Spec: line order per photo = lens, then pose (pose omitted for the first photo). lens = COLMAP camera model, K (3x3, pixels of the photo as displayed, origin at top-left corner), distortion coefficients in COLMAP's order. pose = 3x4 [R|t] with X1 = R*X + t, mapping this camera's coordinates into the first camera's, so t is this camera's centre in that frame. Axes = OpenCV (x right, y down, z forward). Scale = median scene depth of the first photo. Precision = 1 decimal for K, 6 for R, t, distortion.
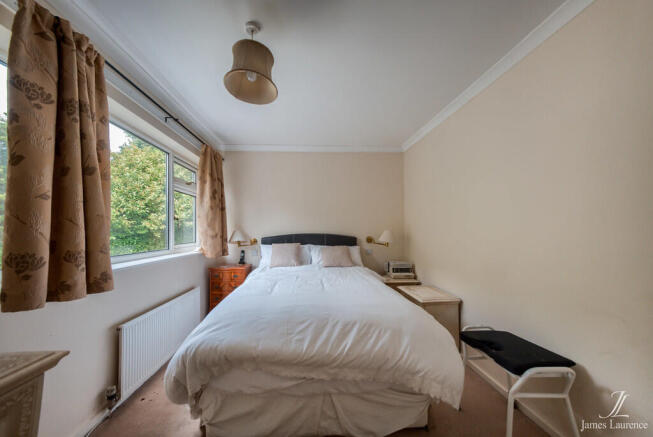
lens RADIAL K [[221.9, 0, 324.3], [0, 221.9, 225.0], [0, 0, 1]] dist [0.010791, 0.000078]
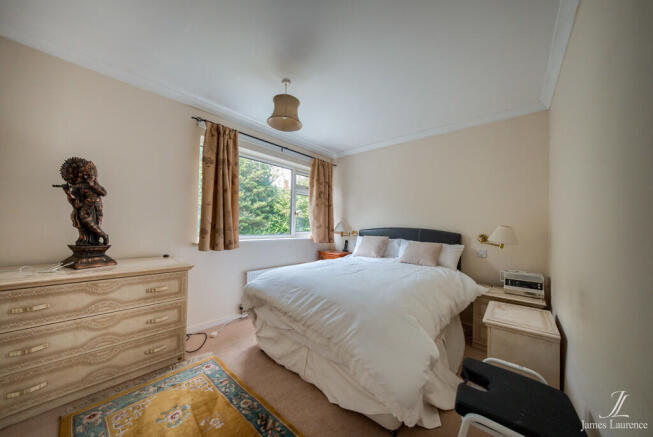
lens RADIAL K [[225.0, 0, 313.4], [0, 225.0, 219.1], [0, 0, 1]] dist [-0.000102, 0.000049]
pose [[0.696665, 0.003588, -0.717387, 0.426251], [-0.008329, 0.999961, -0.003086, 0.009499], [0.717348, 0.008125, 0.696668, 0.053906]]
